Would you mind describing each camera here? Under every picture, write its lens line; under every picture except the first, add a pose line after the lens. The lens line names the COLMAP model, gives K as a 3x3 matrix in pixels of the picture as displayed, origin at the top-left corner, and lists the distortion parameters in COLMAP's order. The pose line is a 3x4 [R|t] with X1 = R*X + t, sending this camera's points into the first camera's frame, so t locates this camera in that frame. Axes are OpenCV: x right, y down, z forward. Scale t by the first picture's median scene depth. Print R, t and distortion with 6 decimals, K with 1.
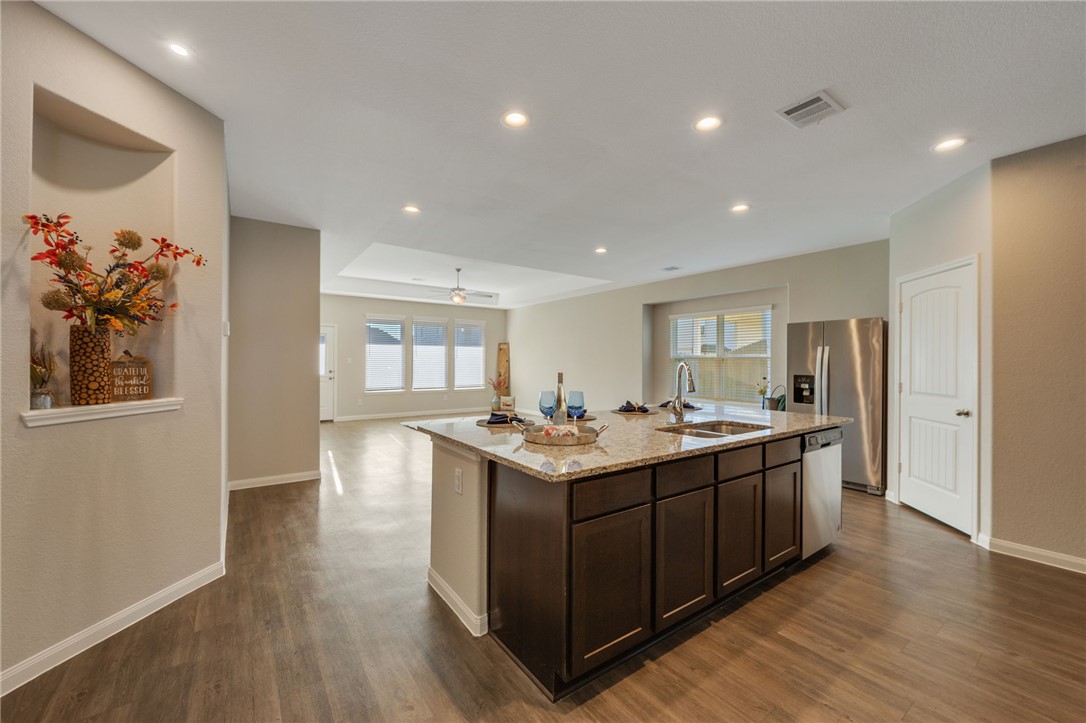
lens RADIAL K [[442.6, 0, 542.9], [0, 442.6, 360.8], [0, 0, 1]] dist [-0.000507, -0.000023]
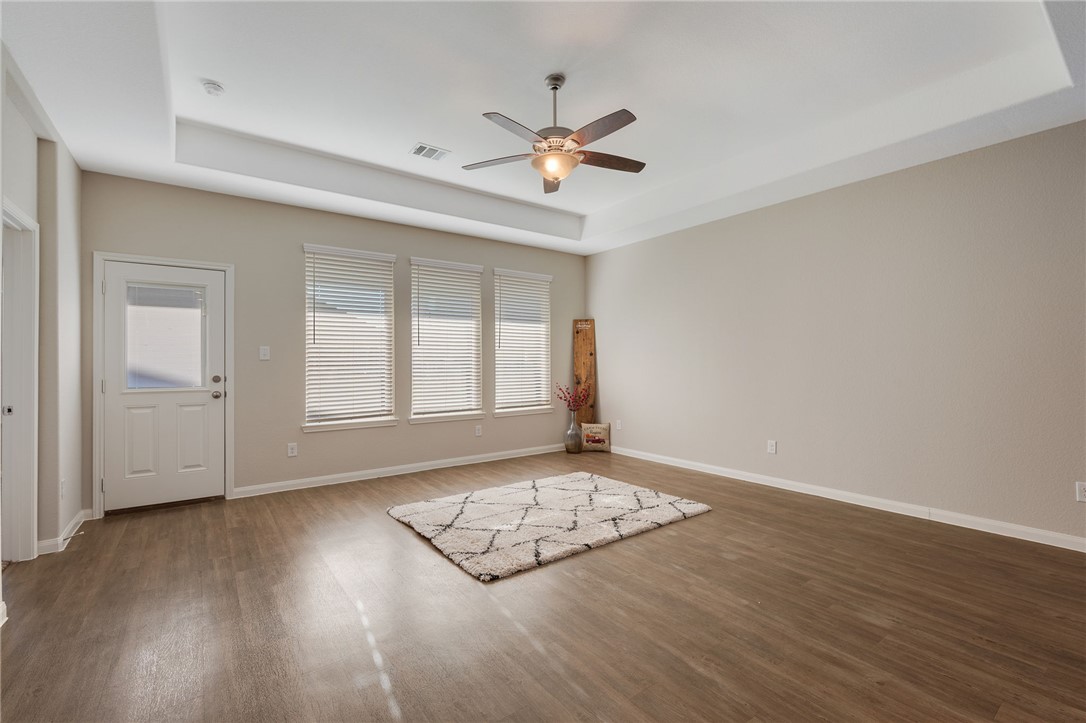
lens RADIAL K [[442.6, 0, 525.1], [0, 442.6, 364.4], [0, 0, 1]] dist [-0.000507, -0.000023]
pose [[0.999838, -0.011201, 0.014114, -0.166731], [0.011224, 0.999936, -0.001561, 0.012531], [-0.014096, 0.001720, 0.999899, 0.492255]]
